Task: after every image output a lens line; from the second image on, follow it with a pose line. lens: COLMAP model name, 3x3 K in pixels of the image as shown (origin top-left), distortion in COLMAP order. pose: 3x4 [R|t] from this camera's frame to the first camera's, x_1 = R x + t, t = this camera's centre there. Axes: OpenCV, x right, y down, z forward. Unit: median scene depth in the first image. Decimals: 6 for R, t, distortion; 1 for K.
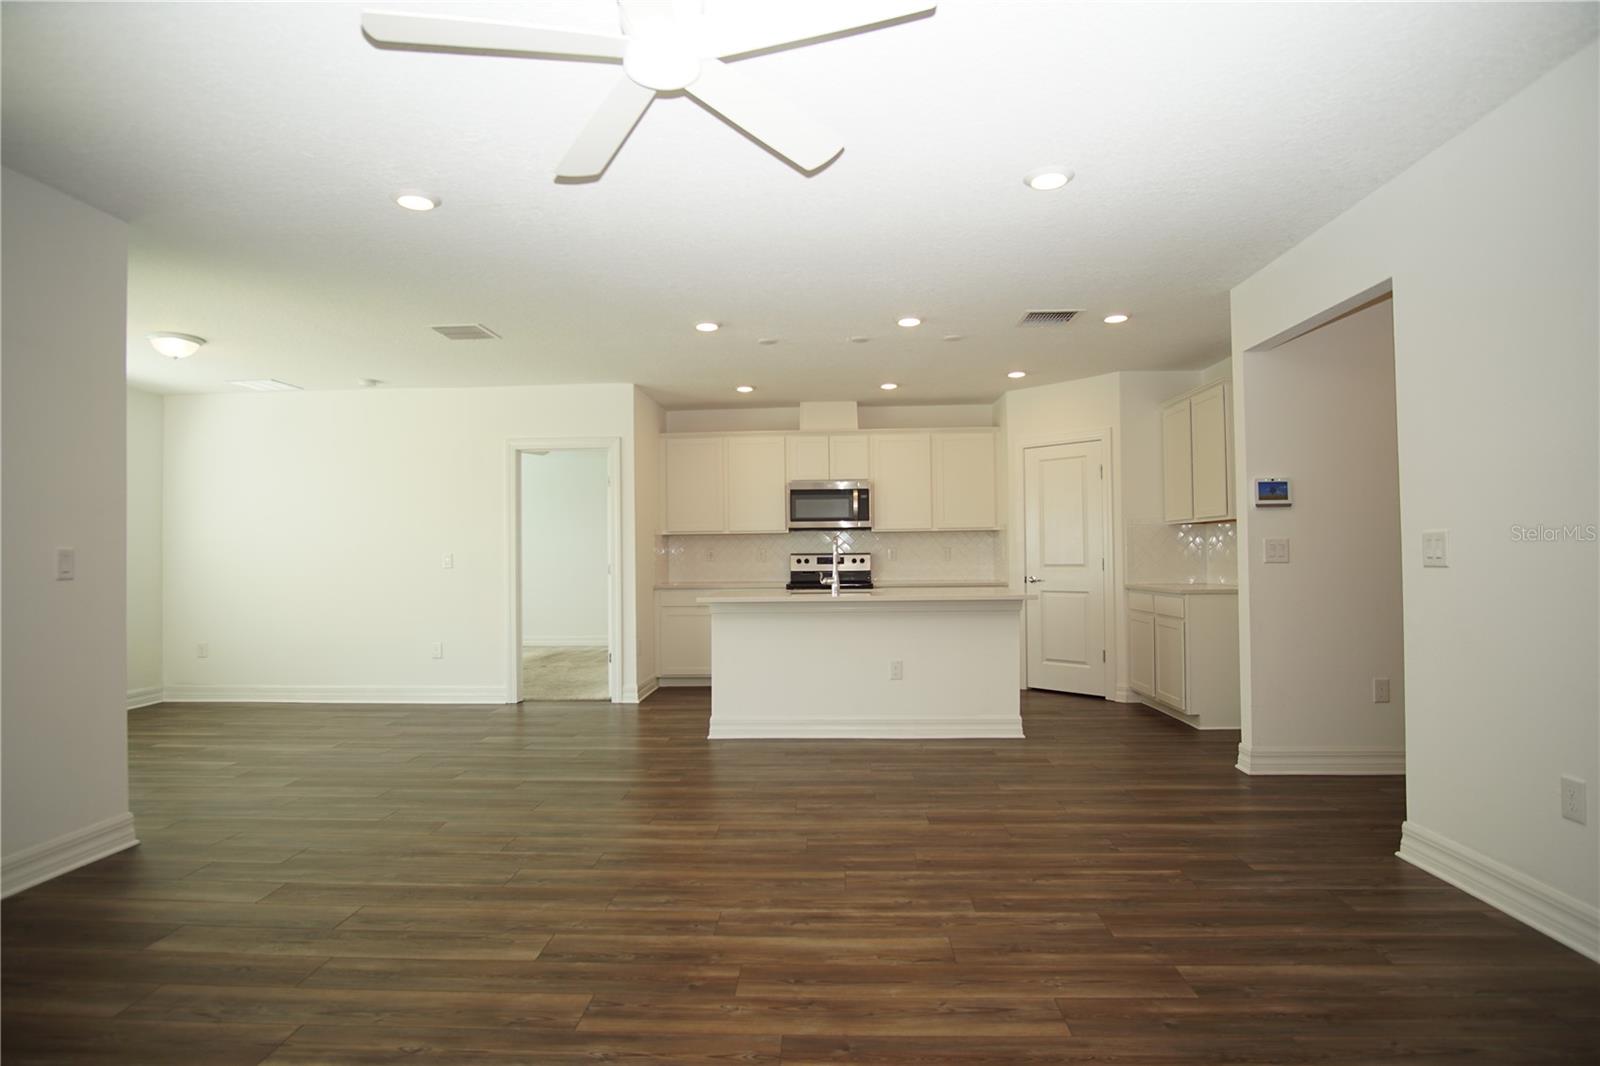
lens RADIAL K [[856.3, 0, 796.3], [0, 856.3, 537.7], [0, 0, 1]] dist [-0.041603, 0.014331]
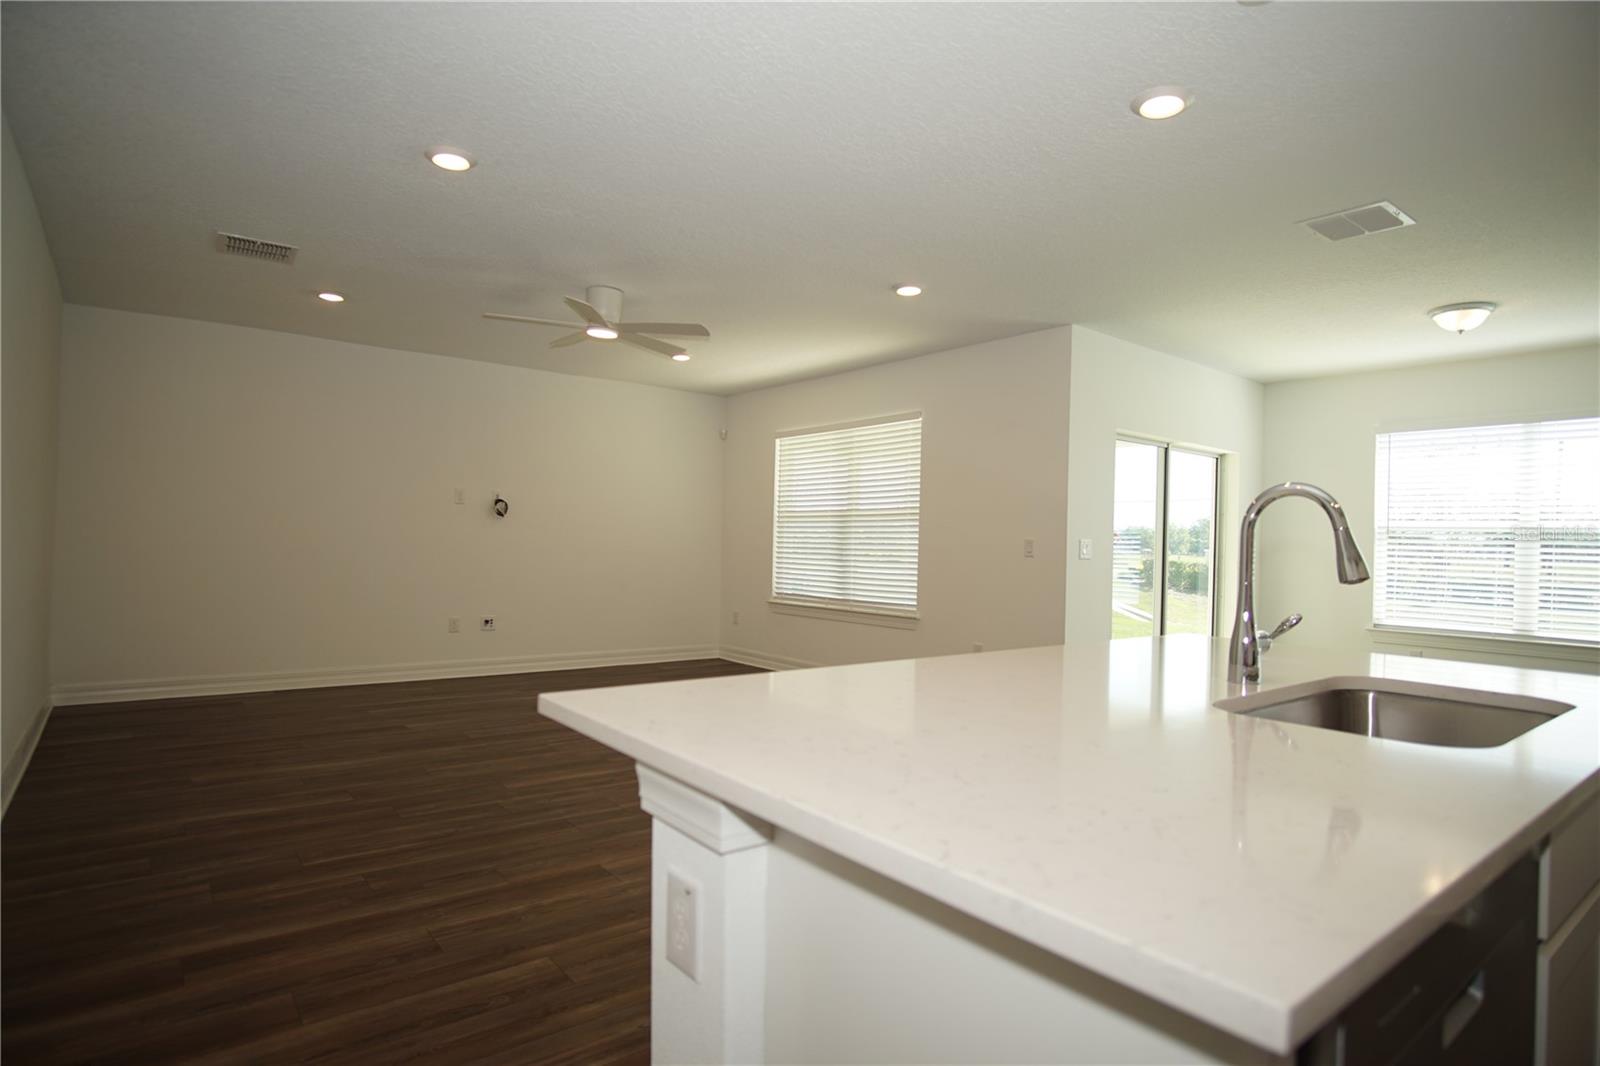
lens RADIAL K [[856.3, 0, 796.3], [0, 856.3, 537.7], [0, 0, 1]] dist [-0.041603, 0.014331]
pose [[-0.755843, -0.009929, -0.654678, 0.654103], [-0.004987, 0.999943, -0.009407, 0.031282], [0.654734, -0.003845, -0.755850, 2.067170]]
